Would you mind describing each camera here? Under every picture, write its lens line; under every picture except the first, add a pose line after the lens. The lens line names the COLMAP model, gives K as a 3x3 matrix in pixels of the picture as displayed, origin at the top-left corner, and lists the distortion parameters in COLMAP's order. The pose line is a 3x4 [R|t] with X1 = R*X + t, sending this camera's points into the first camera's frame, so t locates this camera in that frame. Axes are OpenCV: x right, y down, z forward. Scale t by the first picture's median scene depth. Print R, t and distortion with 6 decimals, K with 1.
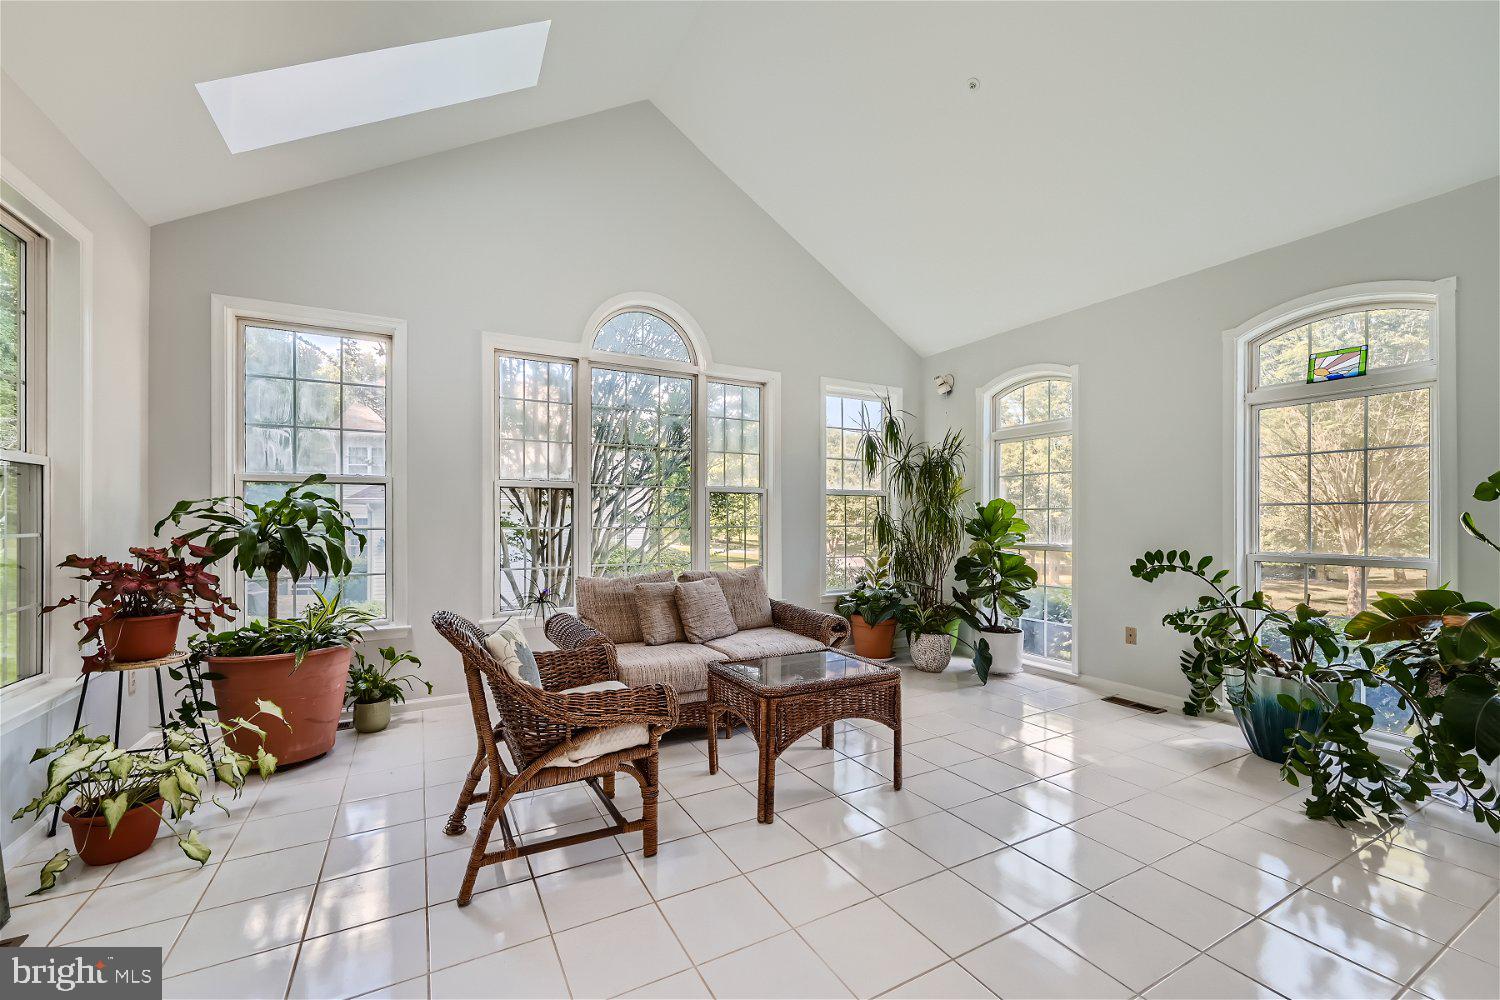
lens RADIAL K [[601.5, 0, 755.1], [0, 601.5, 515.6], [0, 0, 1]] dist [-0.000002, 0.000659]
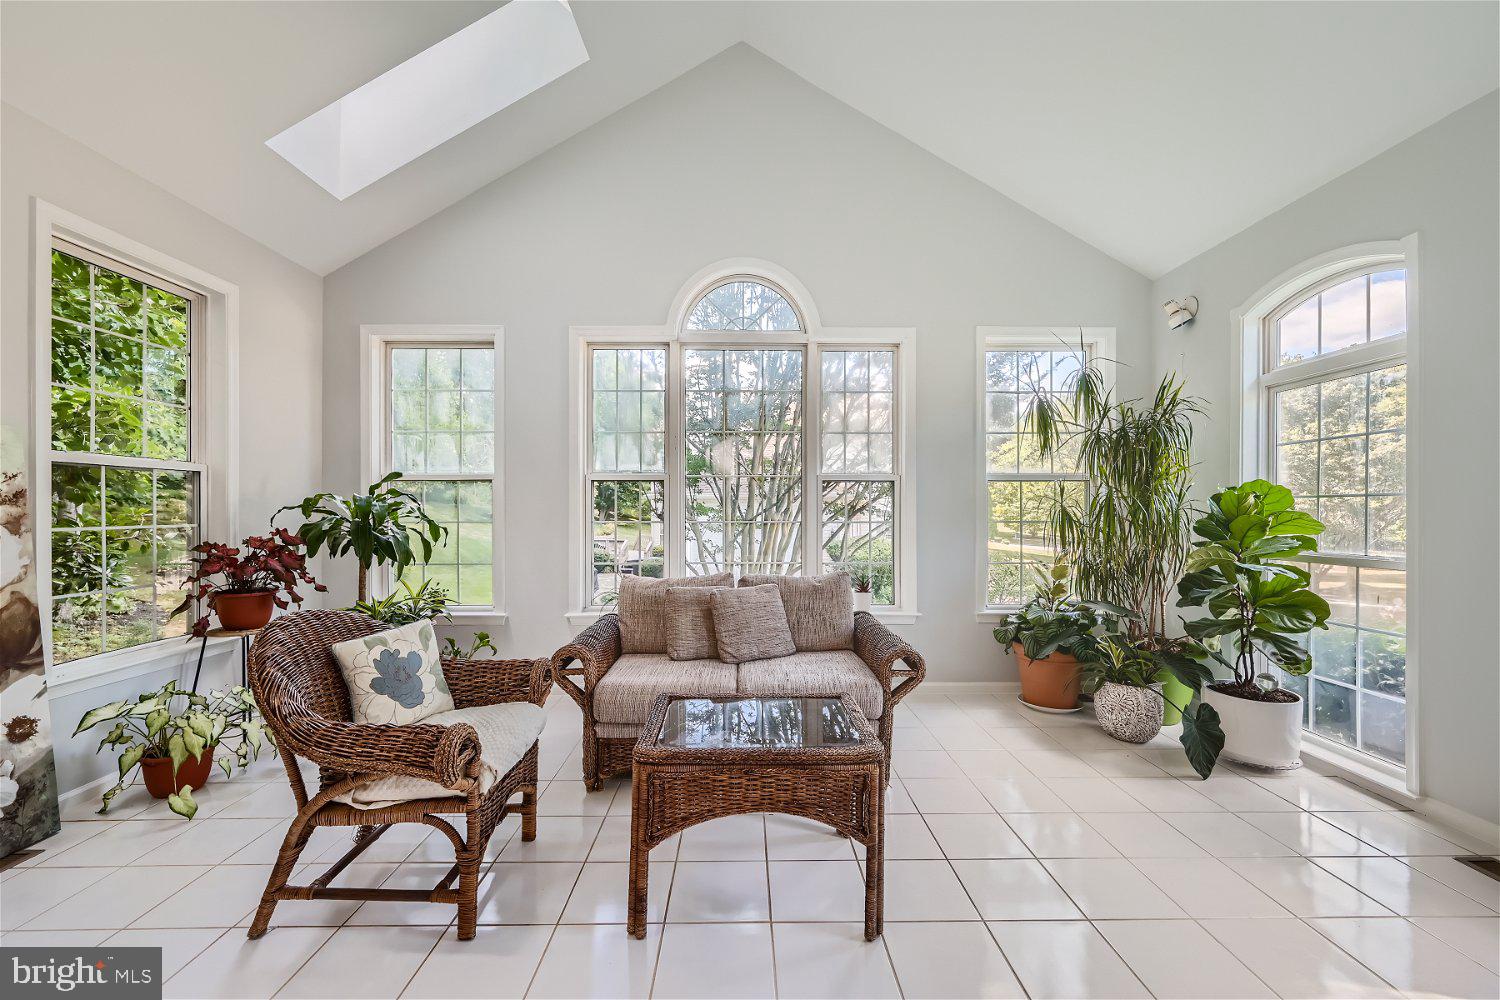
lens RADIAL K [[601.5, 0, 752.2], [0, 601.5, 506.4], [0, 0, 1]] dist [-0.000002, 0.000659]
pose [[0.884173, -0.004085, -0.467143, 0.246966], [0.003376, 0.999992, -0.002355, -0.000986], [0.467148, 0.000505, 0.884179, 0.219337]]
